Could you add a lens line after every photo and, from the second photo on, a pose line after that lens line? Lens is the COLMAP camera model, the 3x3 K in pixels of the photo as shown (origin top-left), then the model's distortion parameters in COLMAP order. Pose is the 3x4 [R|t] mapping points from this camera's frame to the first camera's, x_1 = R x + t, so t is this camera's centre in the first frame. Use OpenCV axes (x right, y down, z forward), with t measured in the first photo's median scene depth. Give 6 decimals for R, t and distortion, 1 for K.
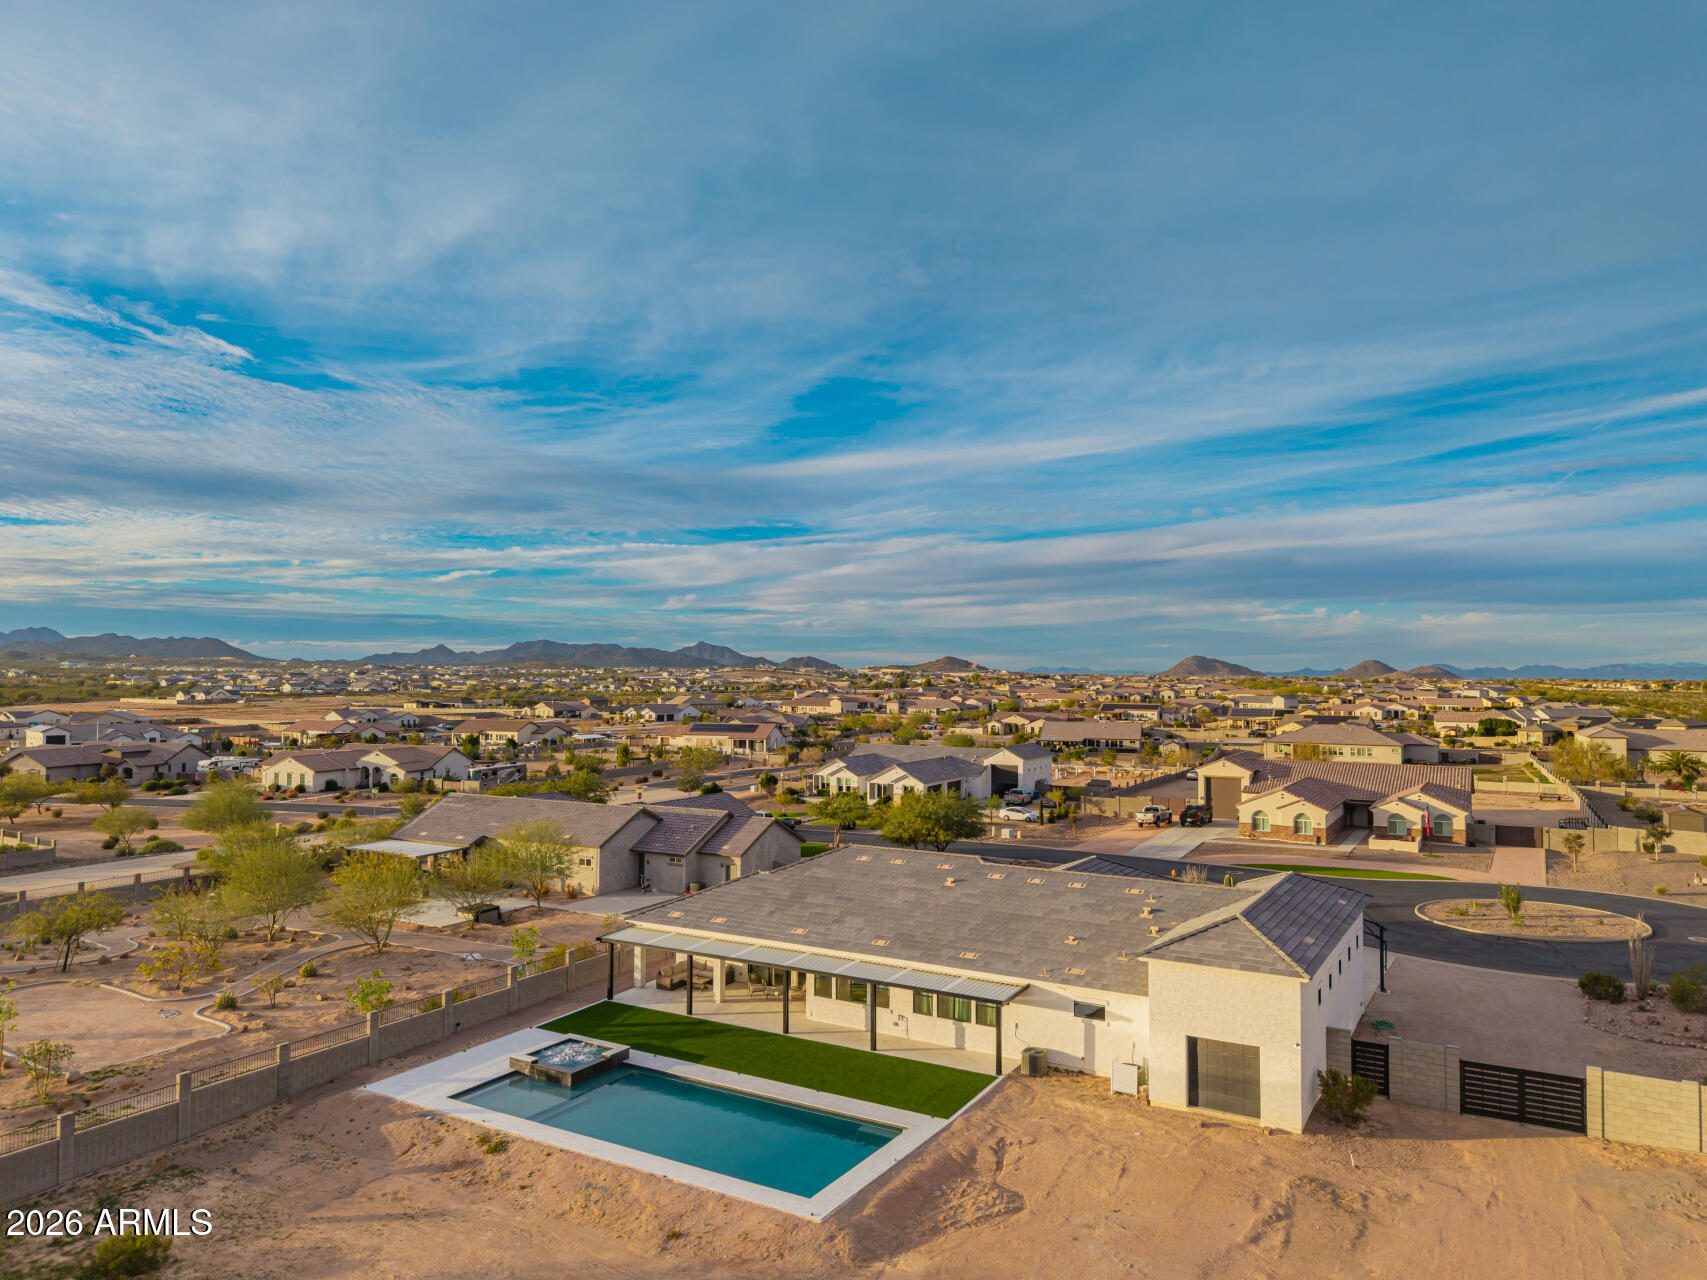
lens RADIAL K [[1148.9, 0, 854.0], [0, 1148.9, 647.0], [0, 0, 1]] dist [0.026295, -0.024932]
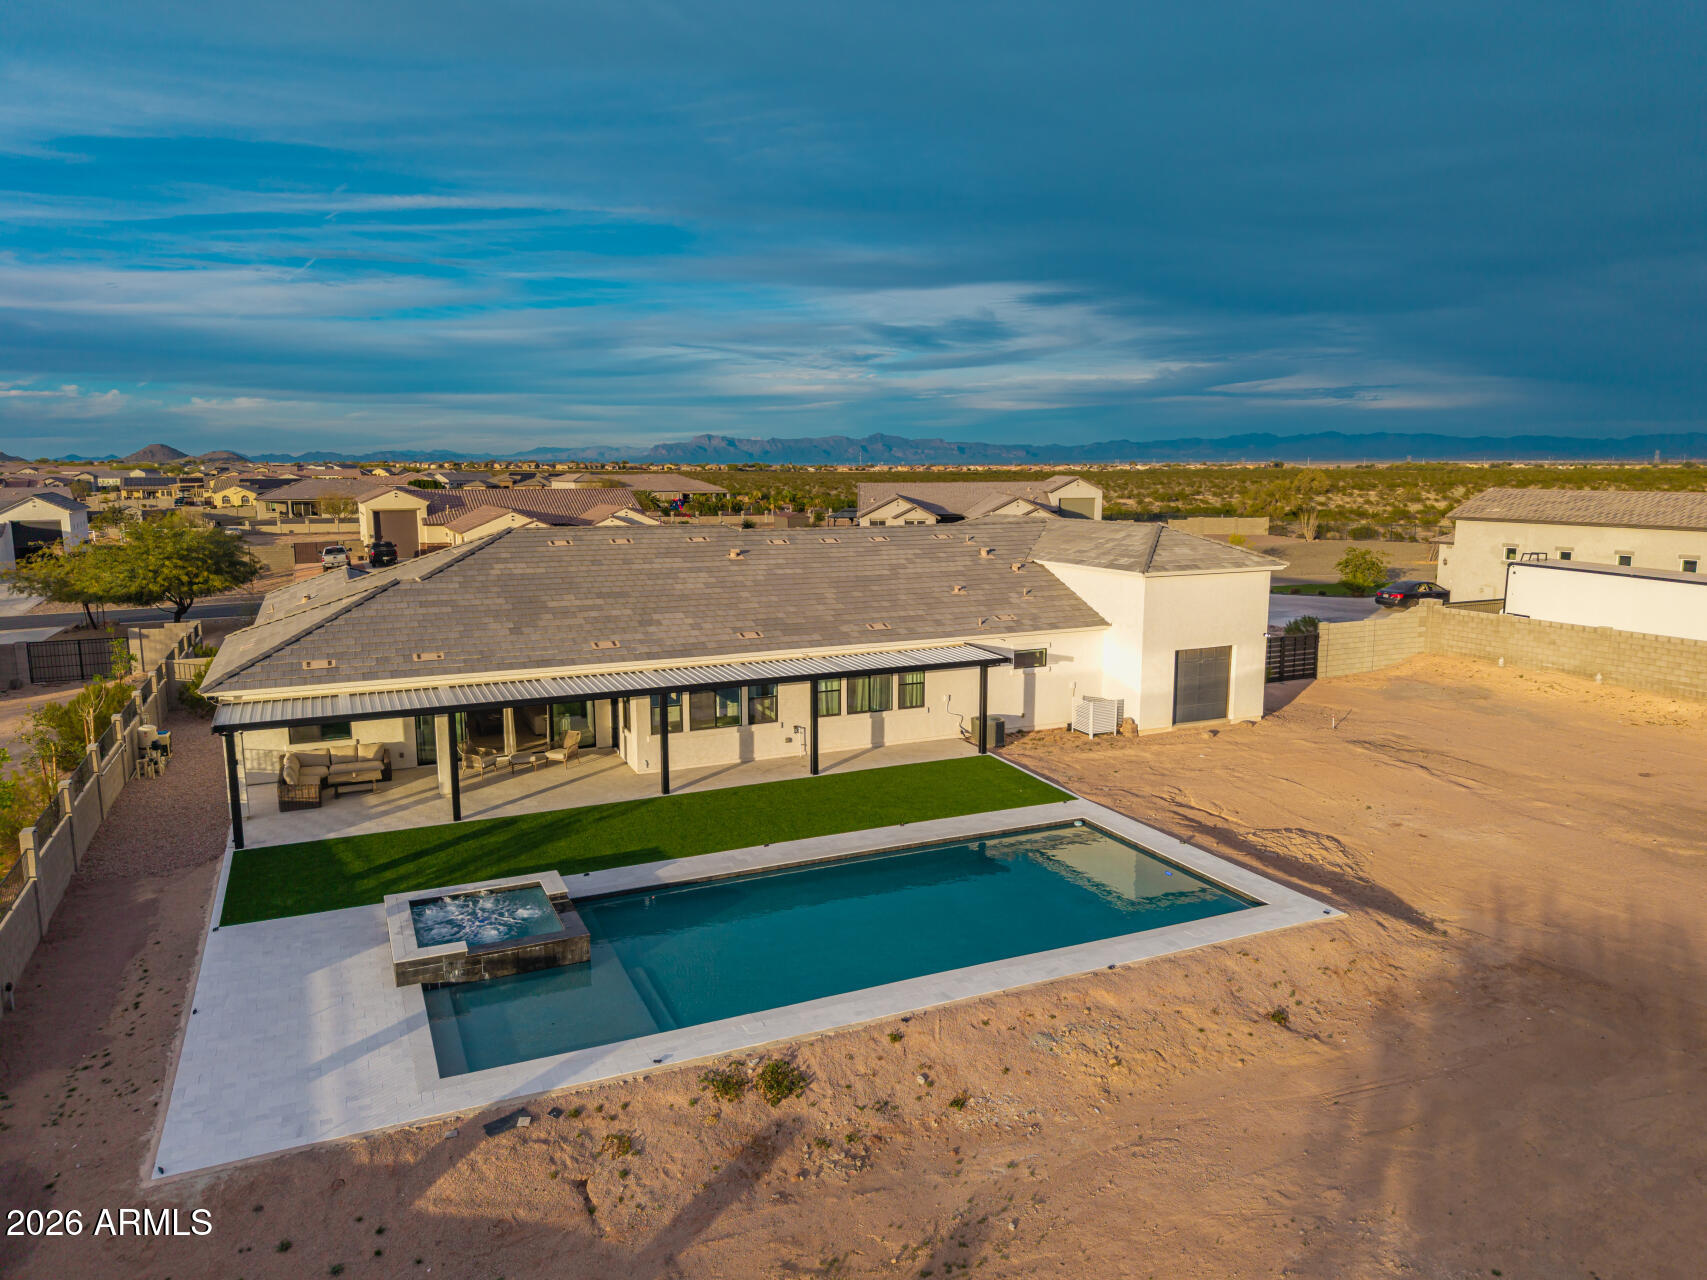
lens RADIAL K [[1140.2, 0, 854.1], [0, 1140.2, 661.3], [0, 0, 1]] dist [0.031997, -0.031329]
pose [[0.571092, -0.145823, 0.807830, -0.490027], [-0.014927, 0.982088, 0.187831, 0.149009], [-0.820750, -0.119327, 0.558686, 0.585851]]
